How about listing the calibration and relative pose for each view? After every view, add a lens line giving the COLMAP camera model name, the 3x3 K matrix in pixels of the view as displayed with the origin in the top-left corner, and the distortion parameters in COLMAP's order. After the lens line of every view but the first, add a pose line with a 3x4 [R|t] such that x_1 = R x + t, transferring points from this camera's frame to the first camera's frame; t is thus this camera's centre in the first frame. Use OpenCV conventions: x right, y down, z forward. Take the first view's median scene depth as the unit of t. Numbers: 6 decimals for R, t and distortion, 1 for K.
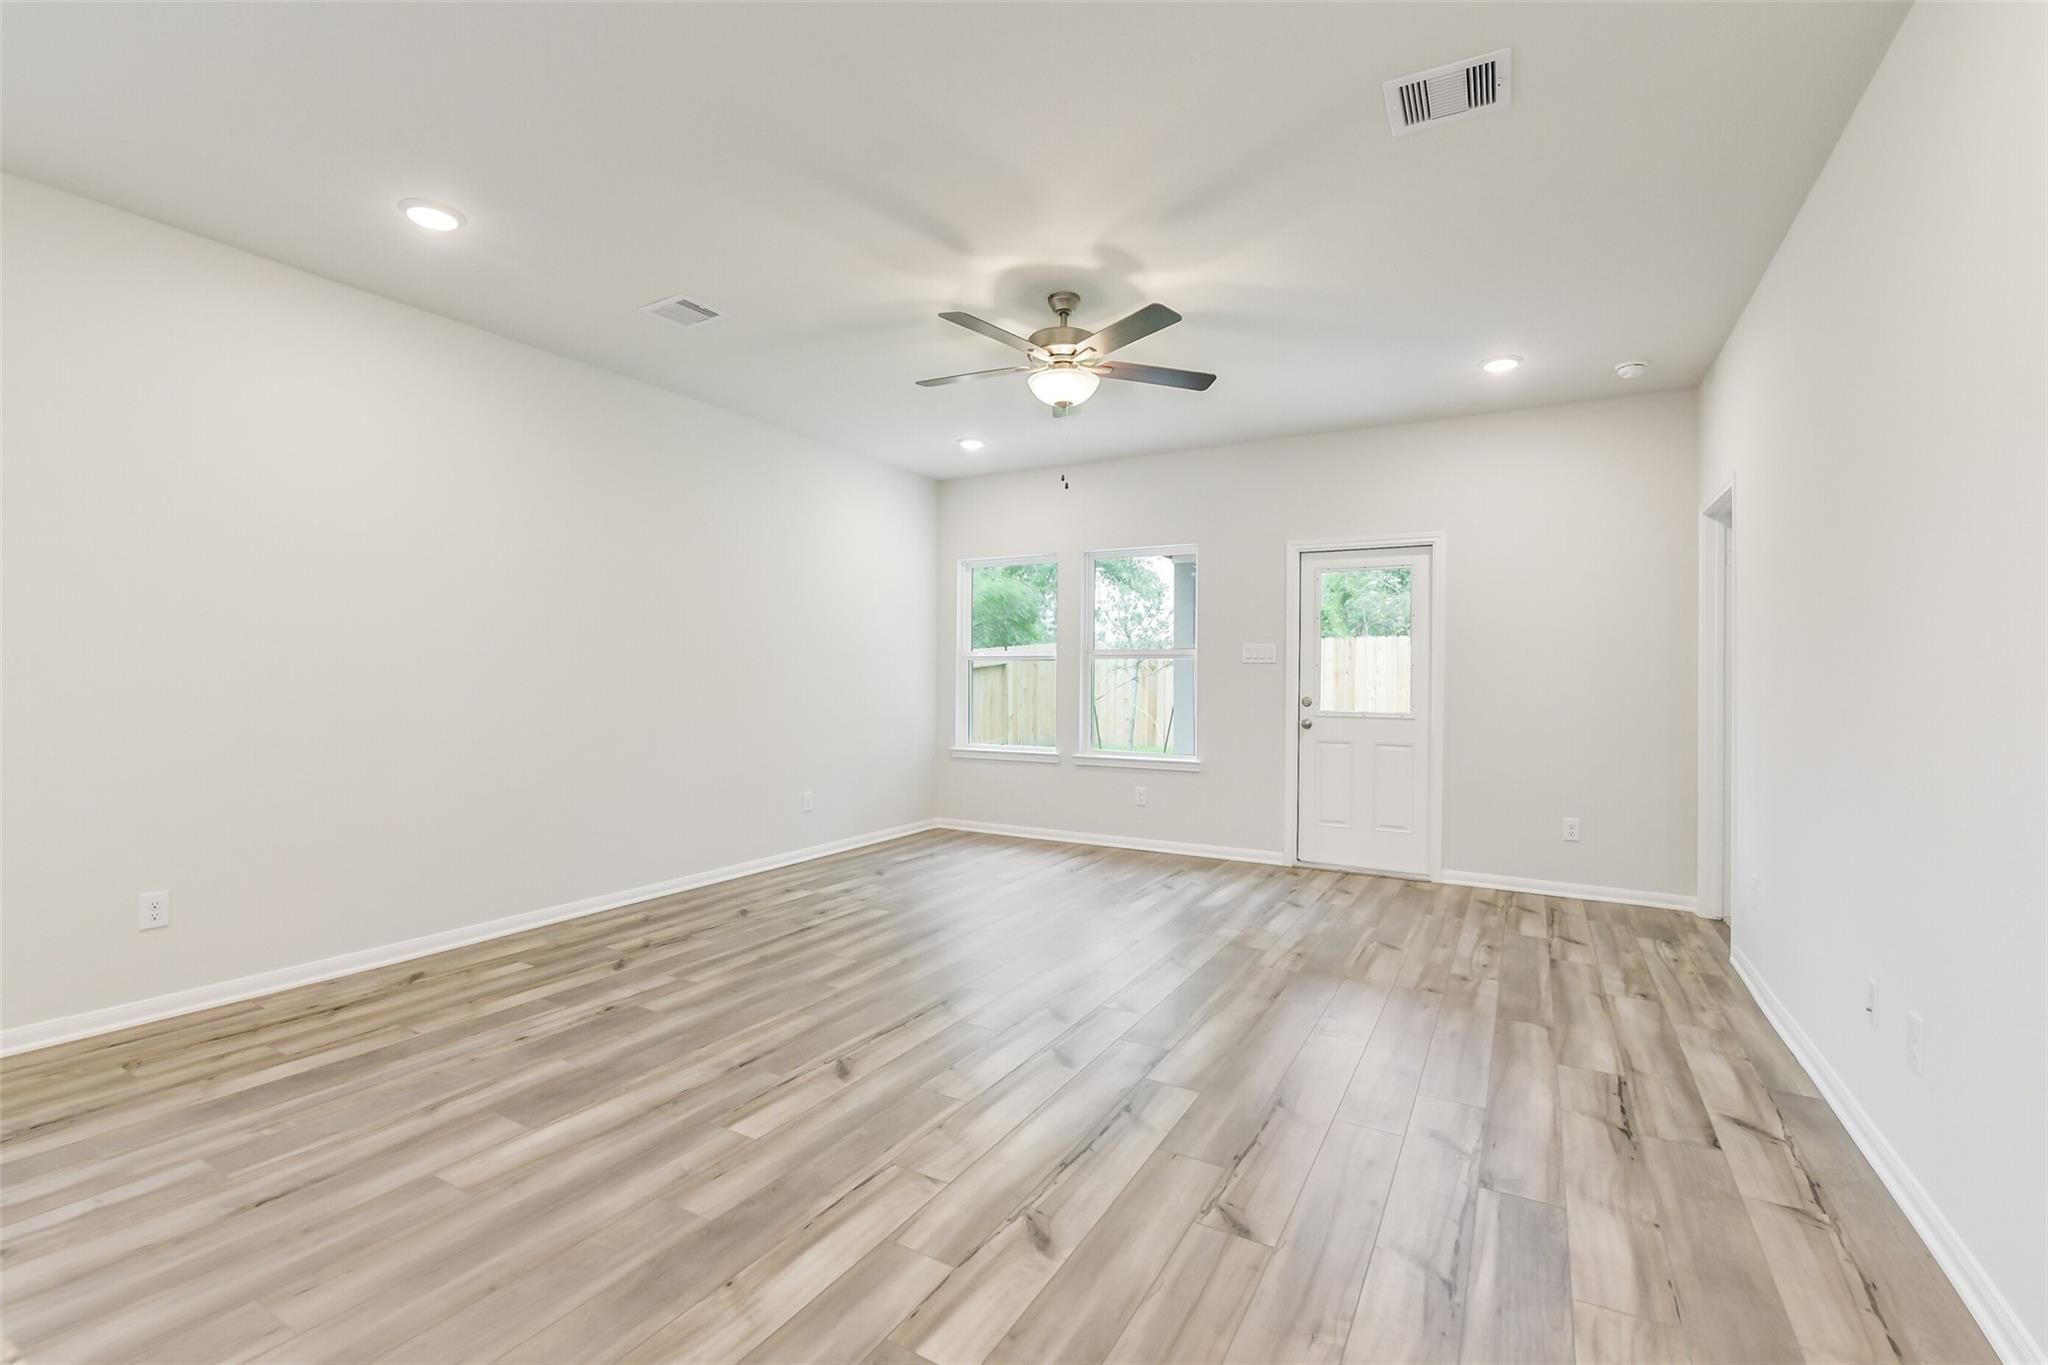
lens RADIAL K [[893.1, 0, 1019.8], [0, 893.1, 681.1], [0, 0, 1]] dist [-0.008159, -0.004028]
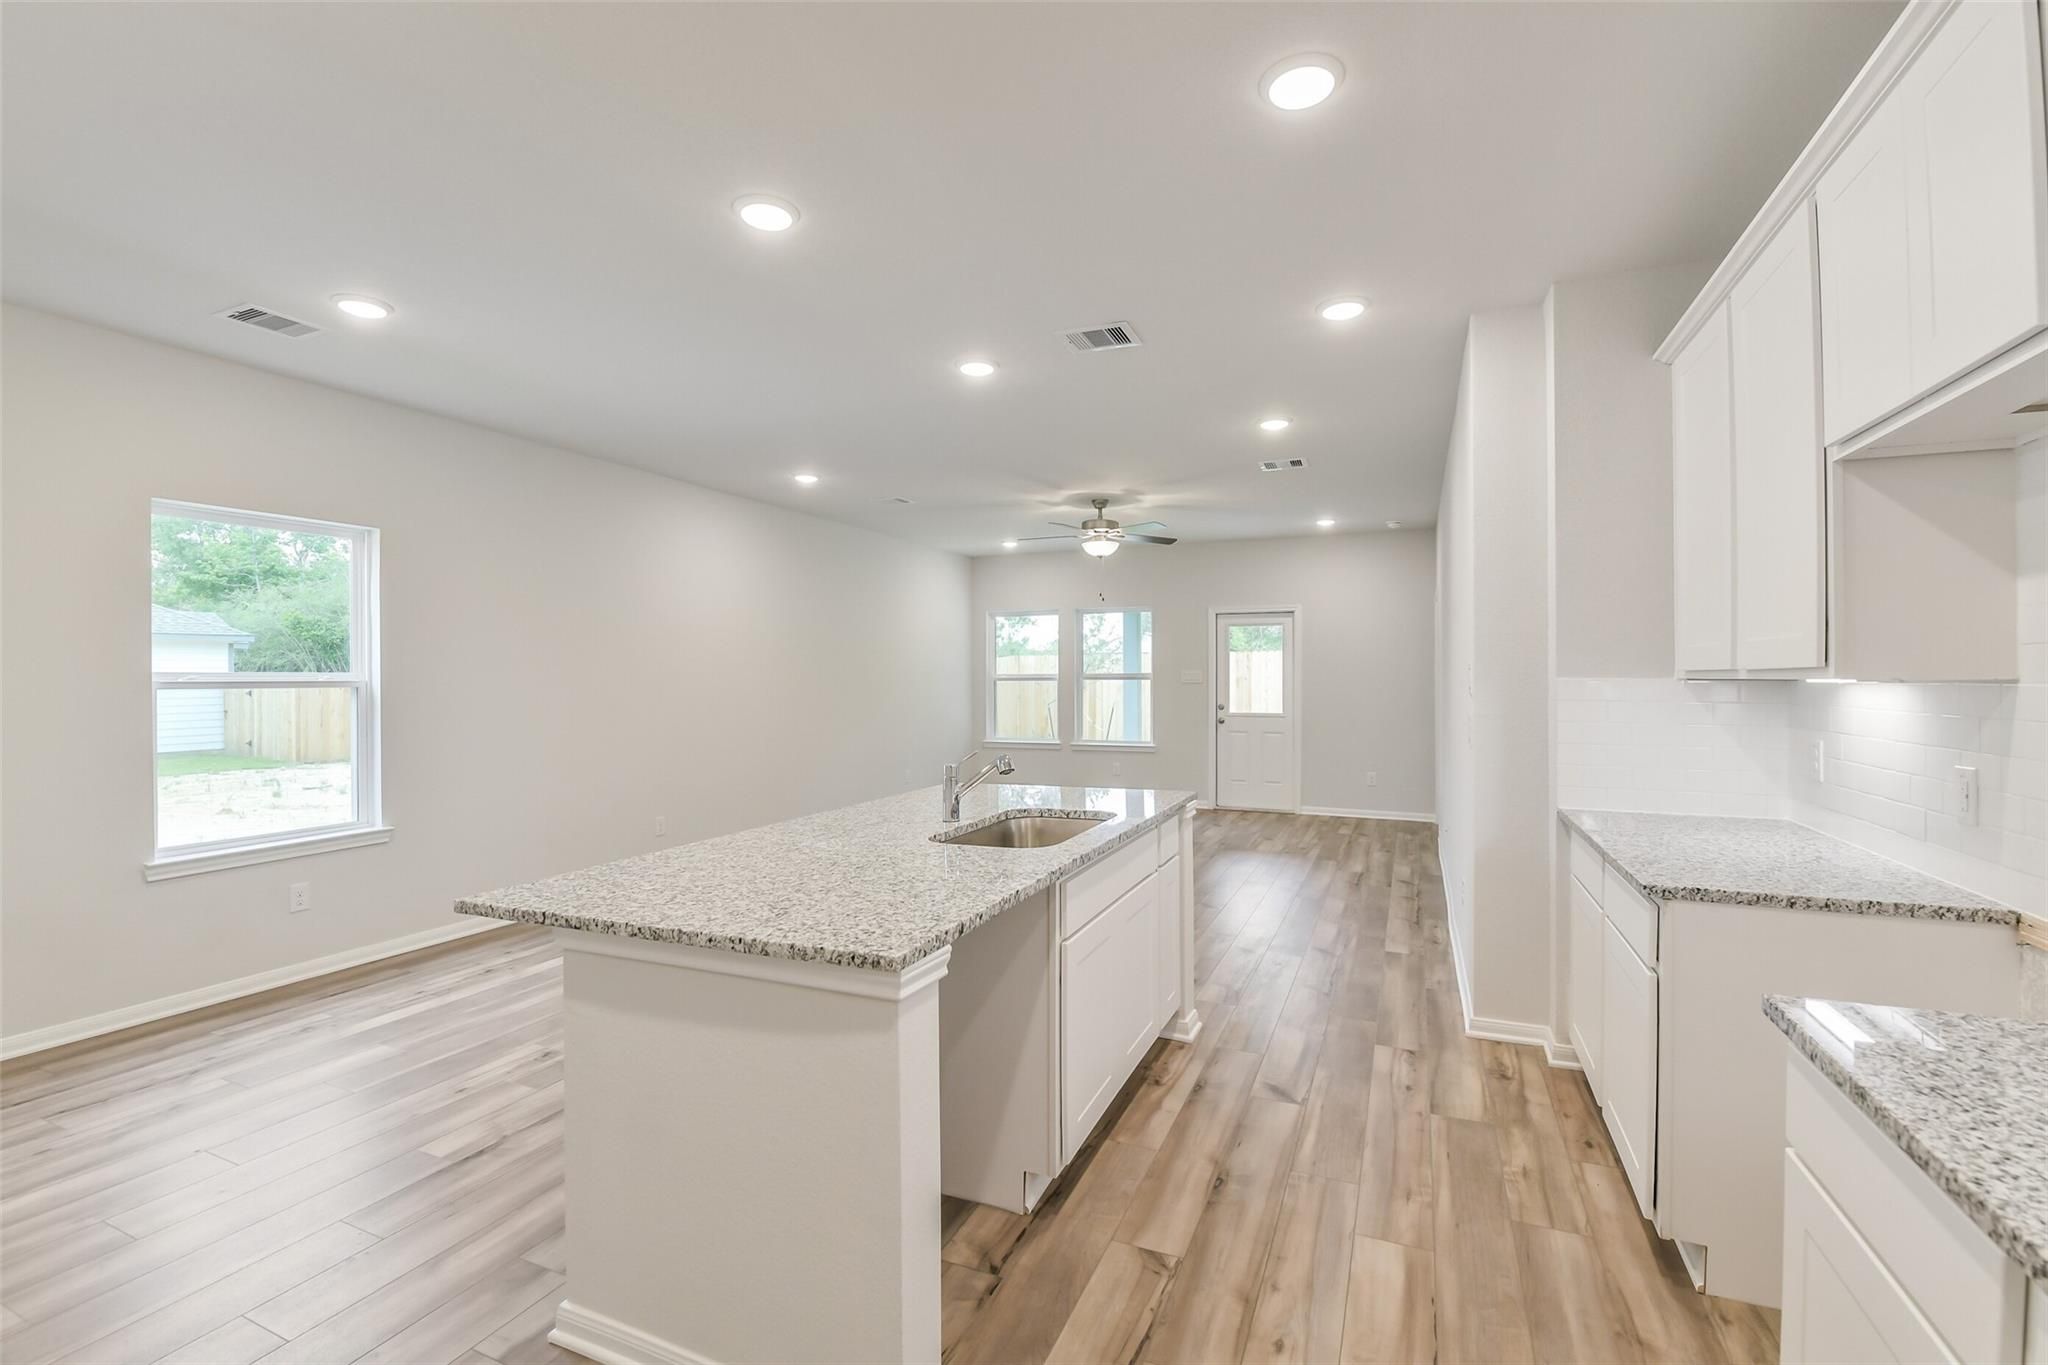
lens RADIAL K [[893.1, 0, 1037.3], [0, 893.1, 683.9], [0, 0, 1]] dist [-0.008159, -0.004028]
pose [[0.992506, -0.011196, 0.121683, -0.221356], [0.010812, 0.999934, 0.003819, -0.030623], [-0.121717, -0.002475, 0.992562, -0.607845]]
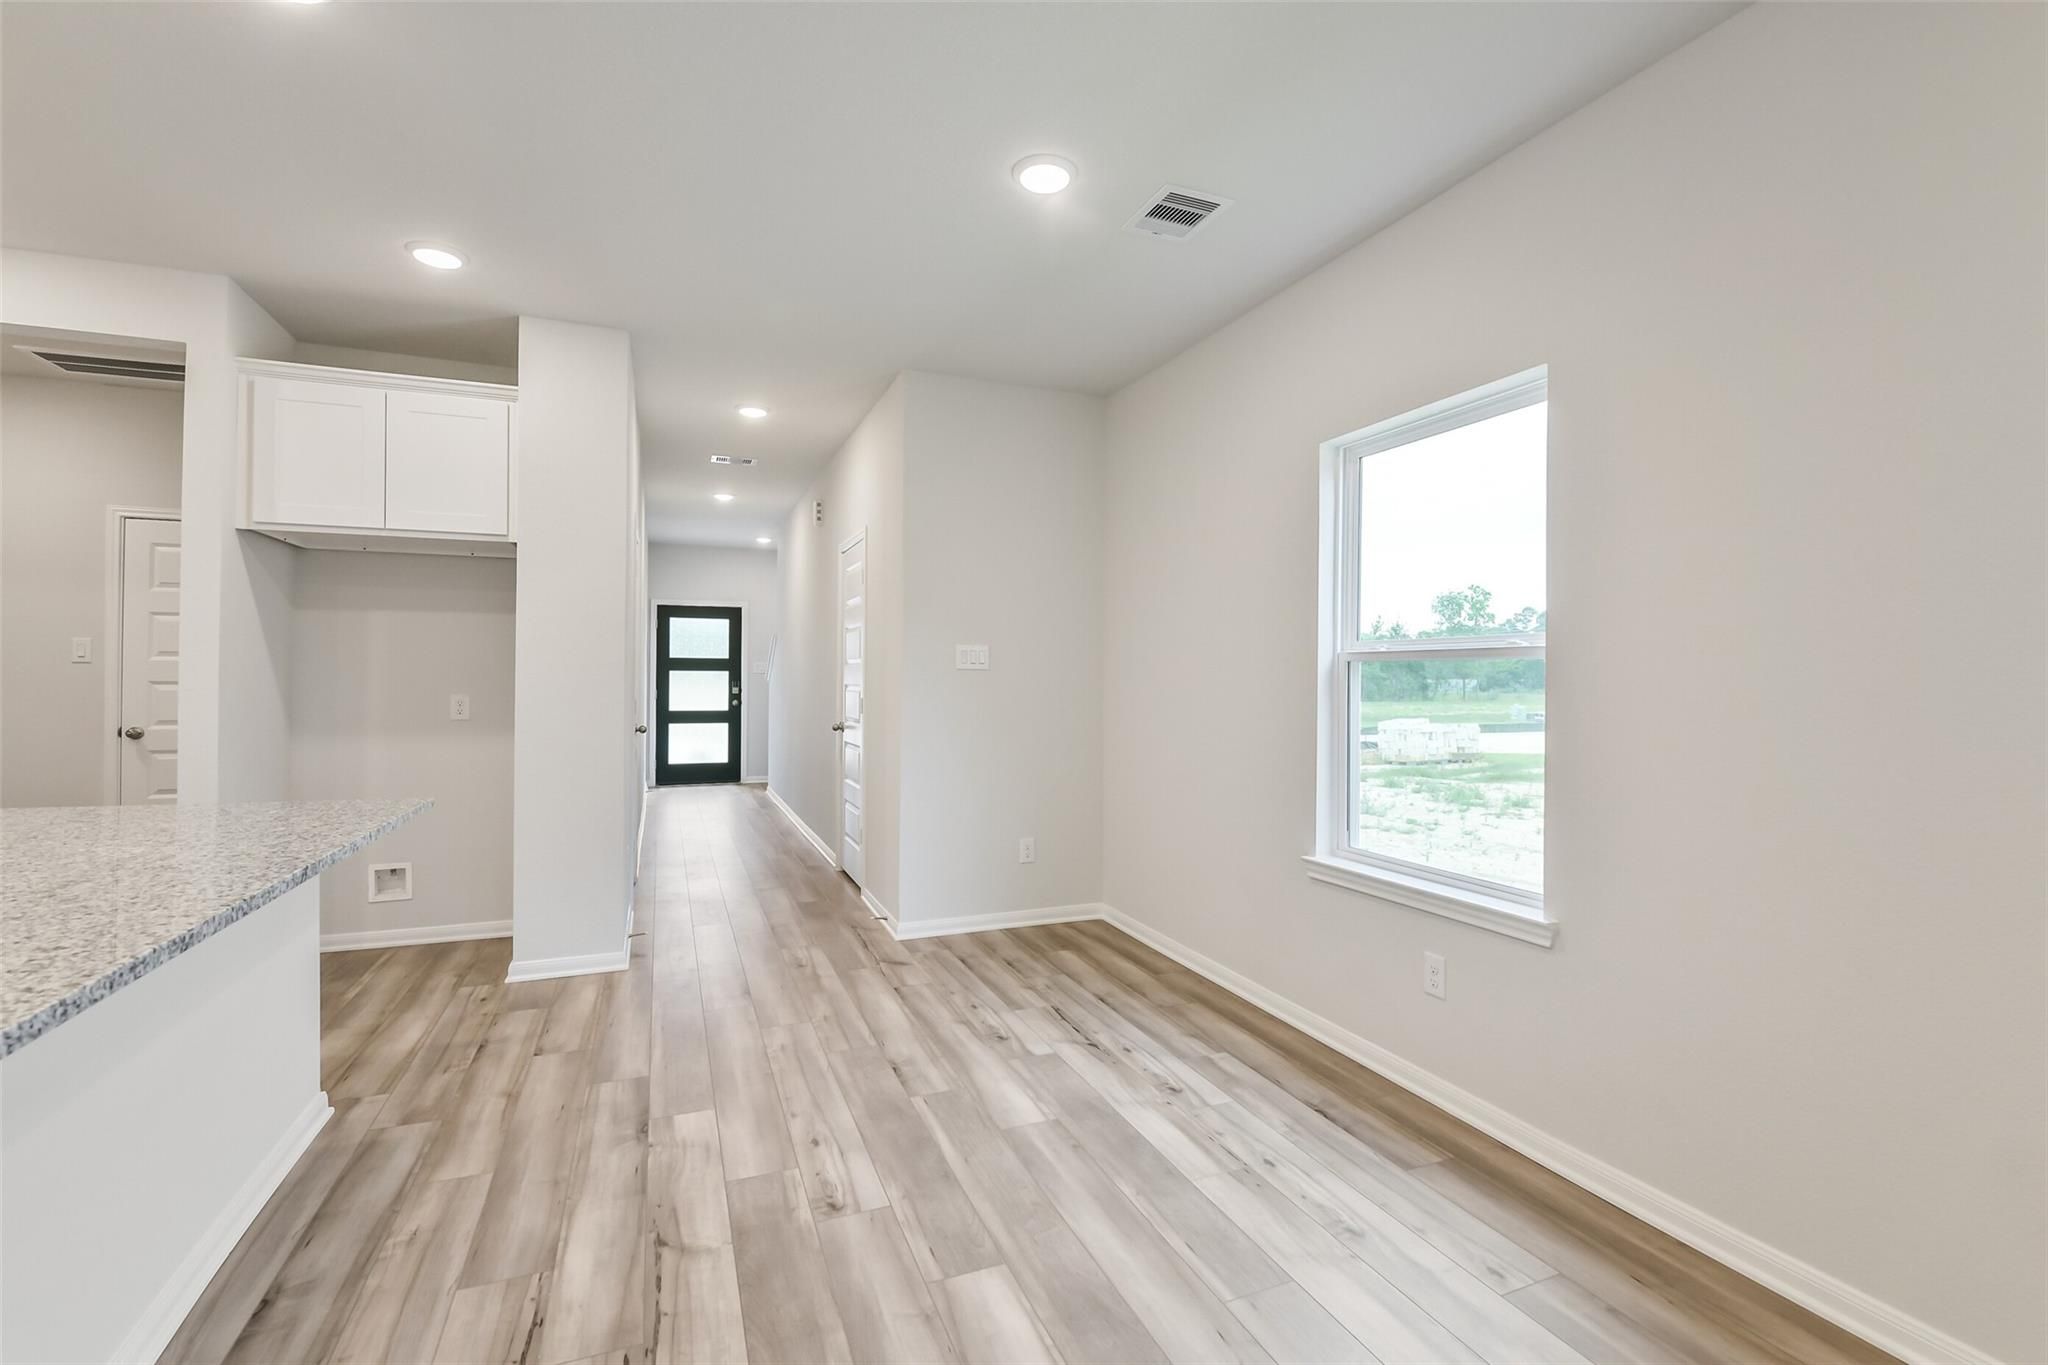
lens RADIAL K [[893.1, 0, 1032.7], [0, 893.1, 673.7], [0, 0, 1]] dist [-0.008159, -0.004028]
pose [[-0.609555, -0.014407, -0.792613, -0.204582], [-0.014276, 0.999872, -0.007196, 0.066696], [0.792615, 0.006929, -0.609683, 5.448556]]
